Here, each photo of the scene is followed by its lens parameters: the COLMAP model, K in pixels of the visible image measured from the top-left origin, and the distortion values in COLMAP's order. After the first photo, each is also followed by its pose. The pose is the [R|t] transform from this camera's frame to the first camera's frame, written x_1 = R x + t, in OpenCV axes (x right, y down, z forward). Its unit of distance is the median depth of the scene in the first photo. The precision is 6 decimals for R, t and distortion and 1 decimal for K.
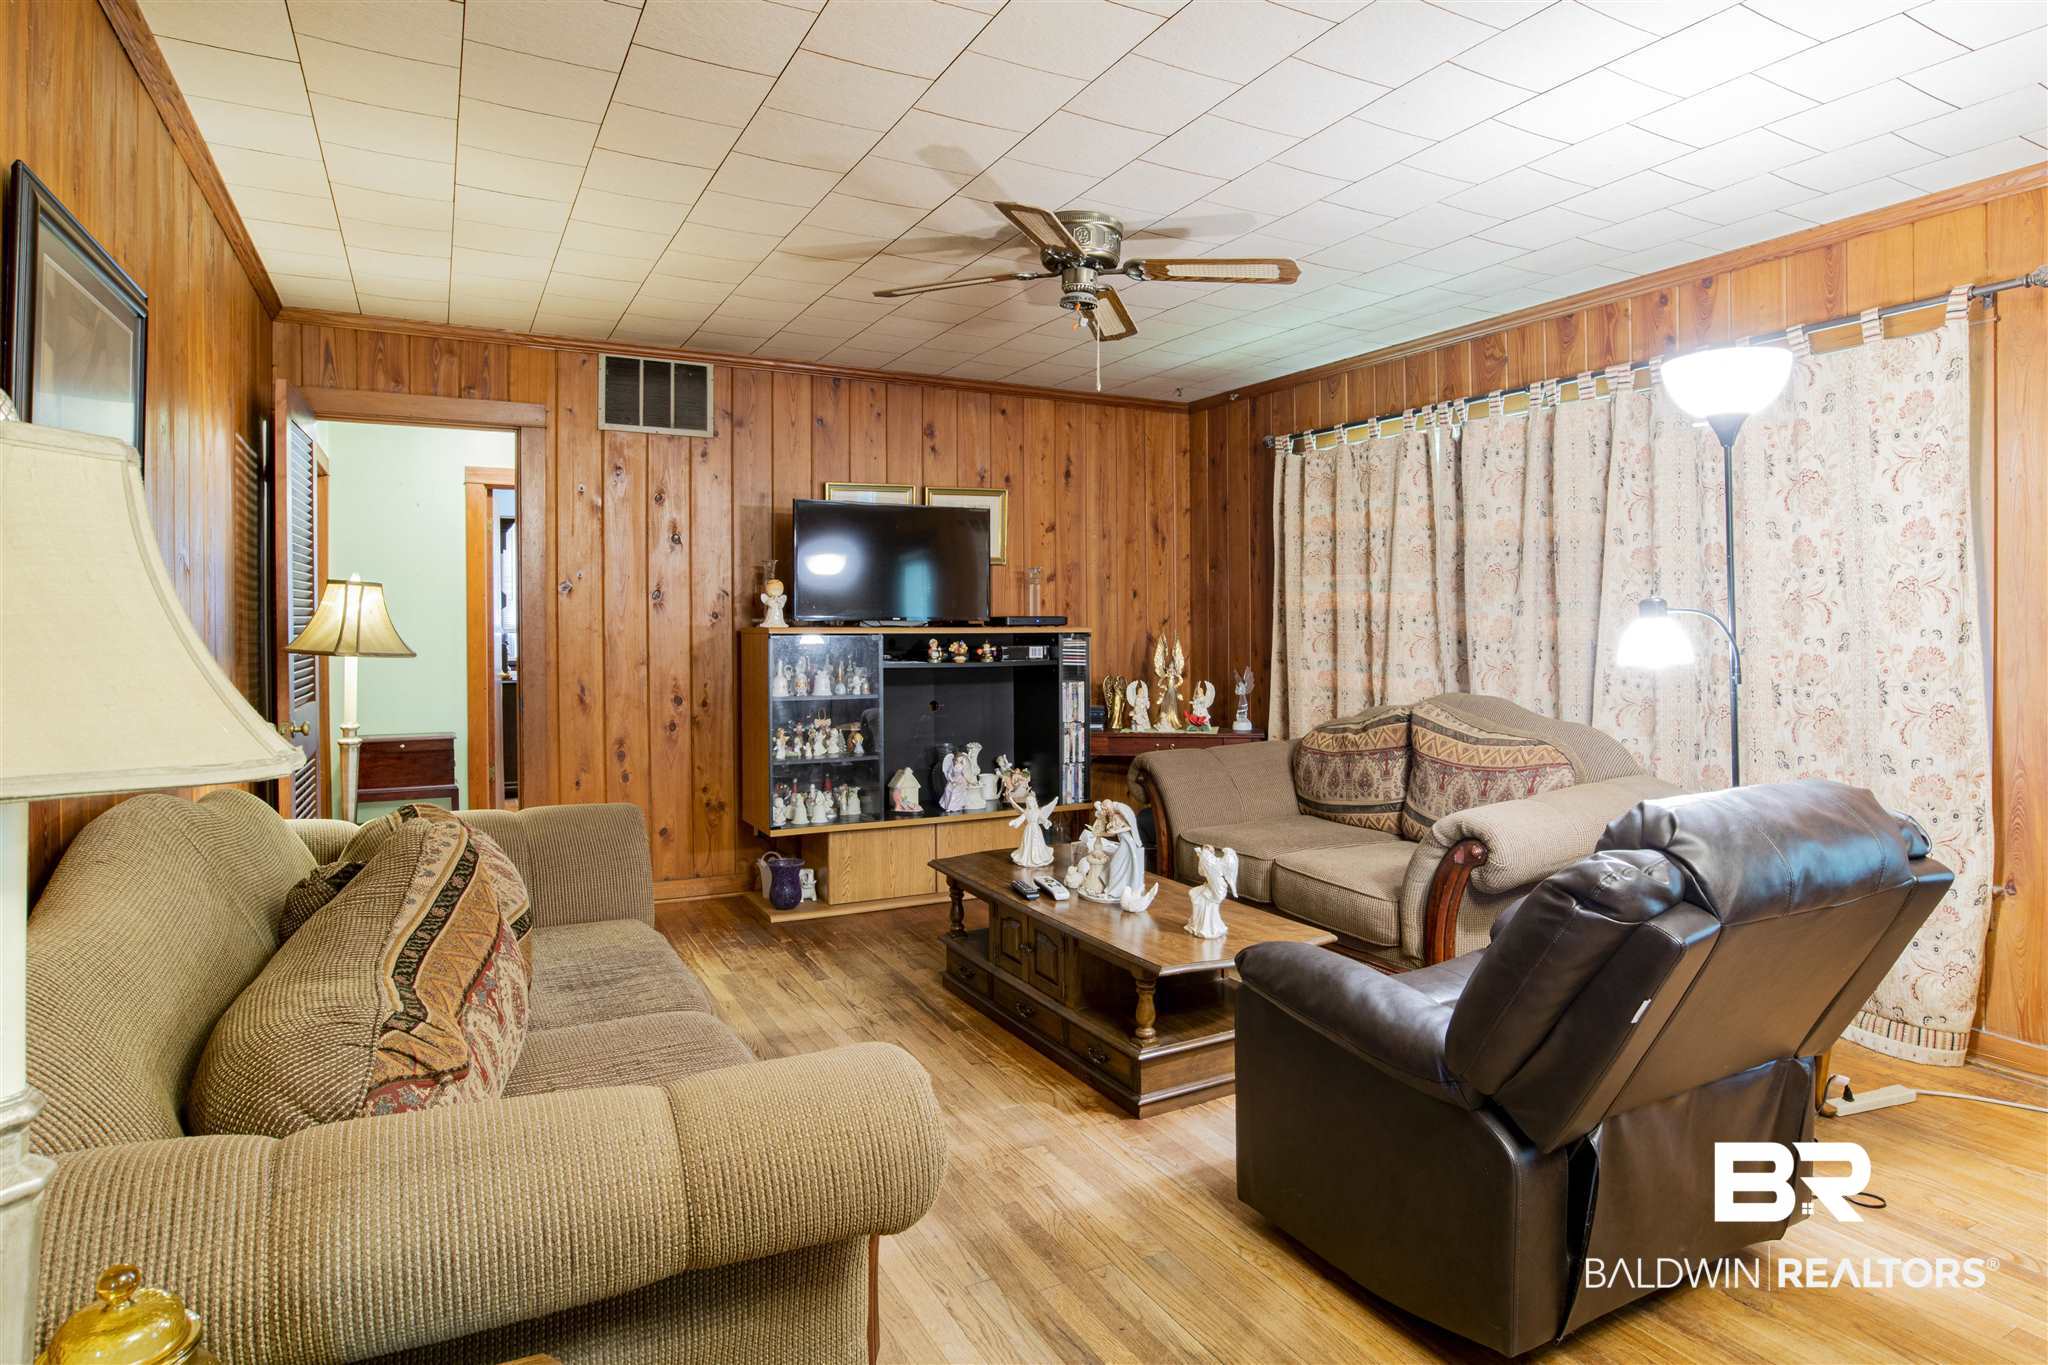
lens RADIAL K [[1157.2, 0, 1068.2], [0, 1157.2, 622.3], [0, 0, 1]] dist [-0.004948, -0.000214]
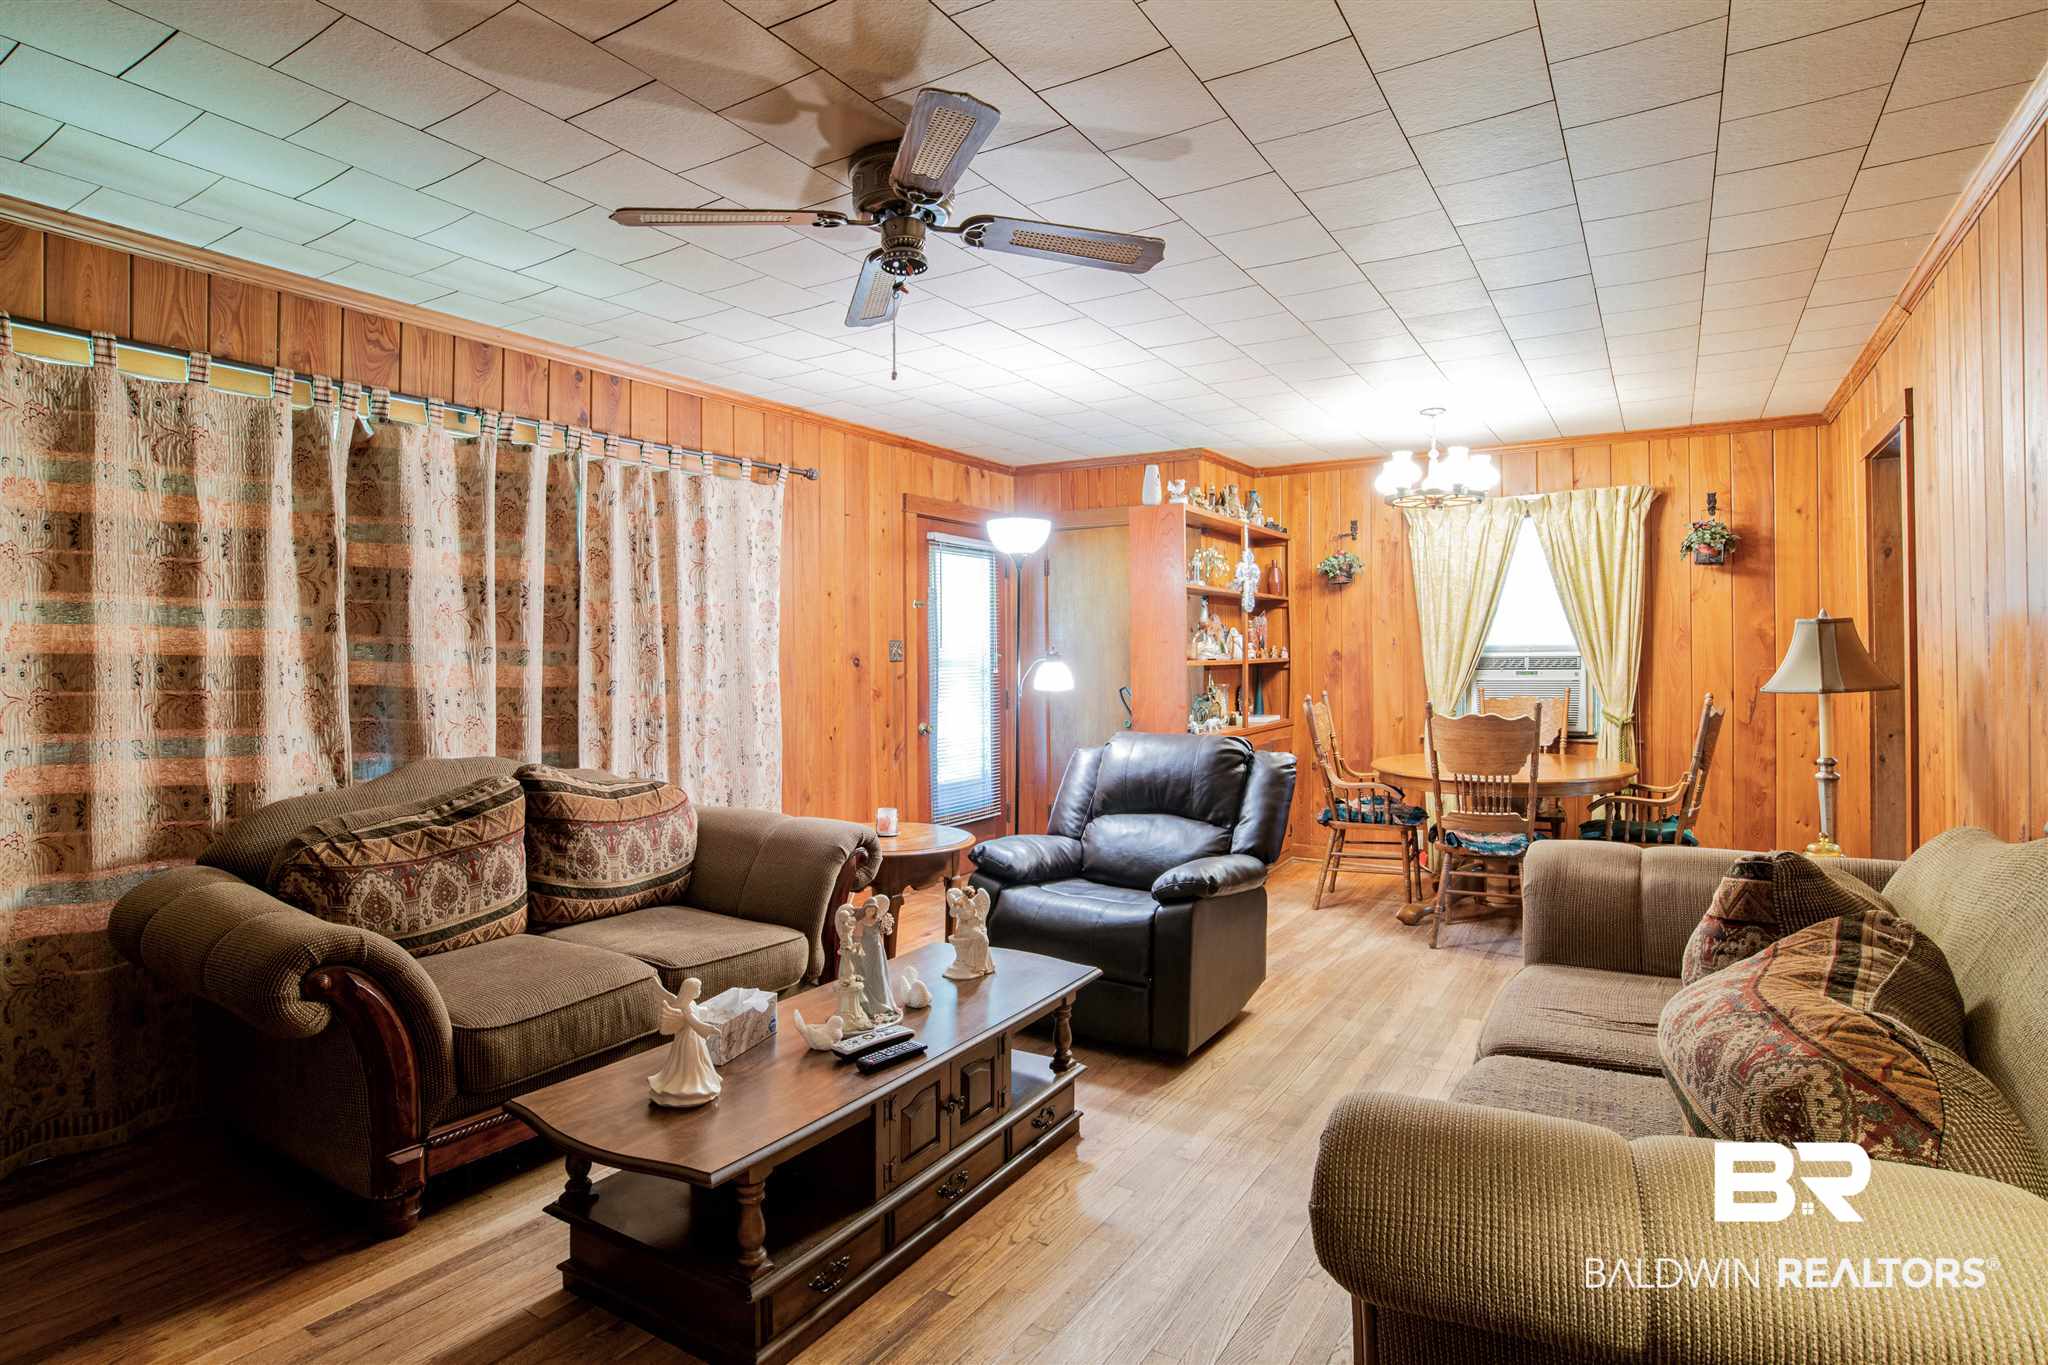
lens RADIAL K [[1048.3, 0, 1032.8], [0, 1048.3, 665.9], [0, 0, 1]] dist [-0.009657, 0.007837]
pose [[-0.494330, -0.003498, 0.869267, -0.457686], [0.008014, 0.999931, 0.008581, -0.006711], [-0.869237, 0.011208, -0.494268, 0.899817]]
